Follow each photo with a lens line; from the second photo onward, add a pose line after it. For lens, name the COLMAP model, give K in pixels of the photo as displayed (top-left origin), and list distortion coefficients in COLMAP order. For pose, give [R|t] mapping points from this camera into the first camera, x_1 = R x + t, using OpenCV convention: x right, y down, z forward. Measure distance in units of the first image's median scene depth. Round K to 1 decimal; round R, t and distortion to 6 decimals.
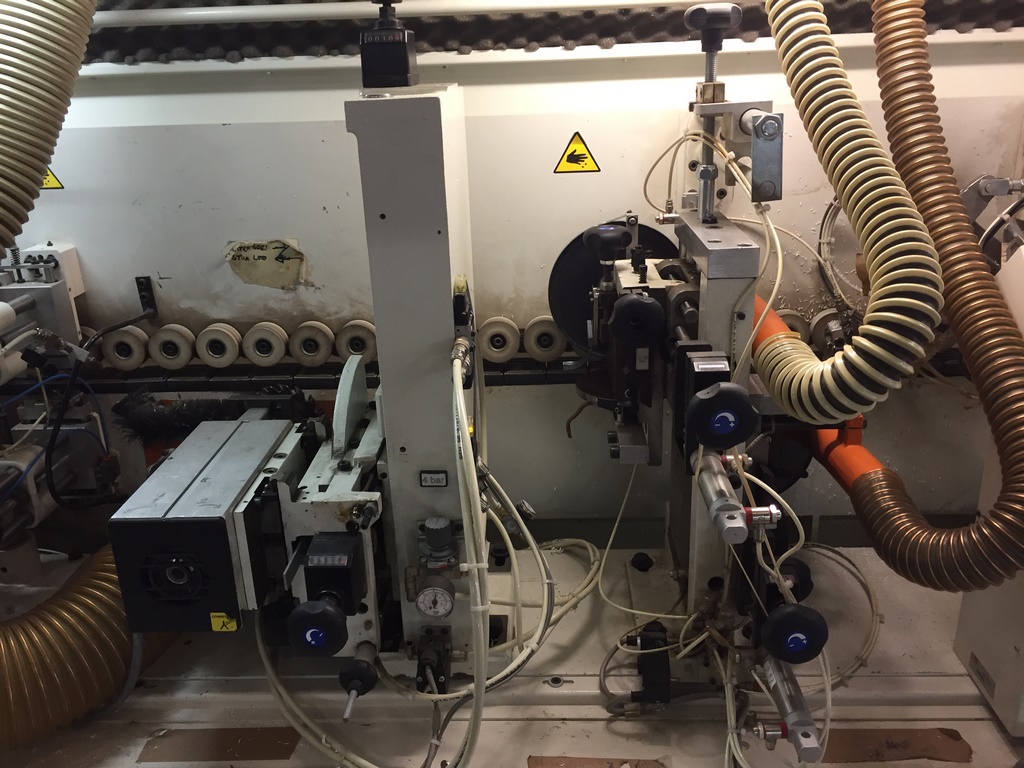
lens RADIAL K [[876.8, 0, 508.0], [0, 876.8, 386.9], [0, 0, 1]] dist [0.058128, -0.072582]
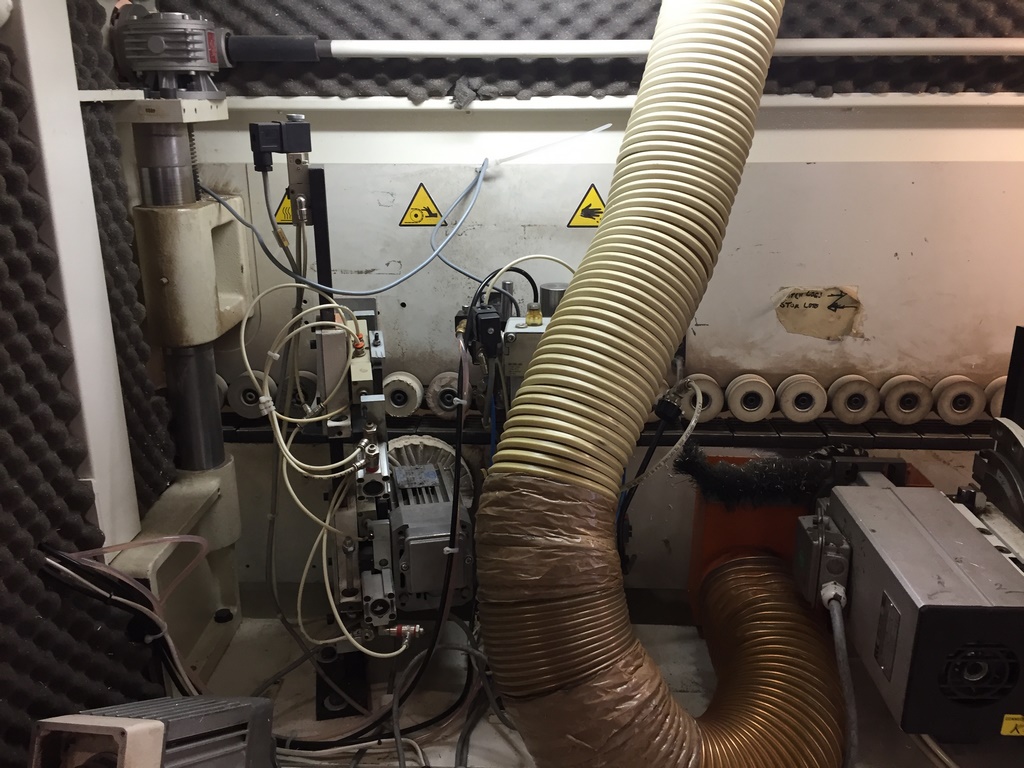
lens RADIAL K [[876.8, 0, 514.7], [0, 876.8, 384.6], [0, 0, 1]] dist [0.058128, -0.072582]
pose [[0.999477, 0.029029, 0.014256, -0.600943], [-0.028310, 0.998433, -0.048272, -0.009919], [-0.015635, 0.047843, 0.998732, 0.082745]]
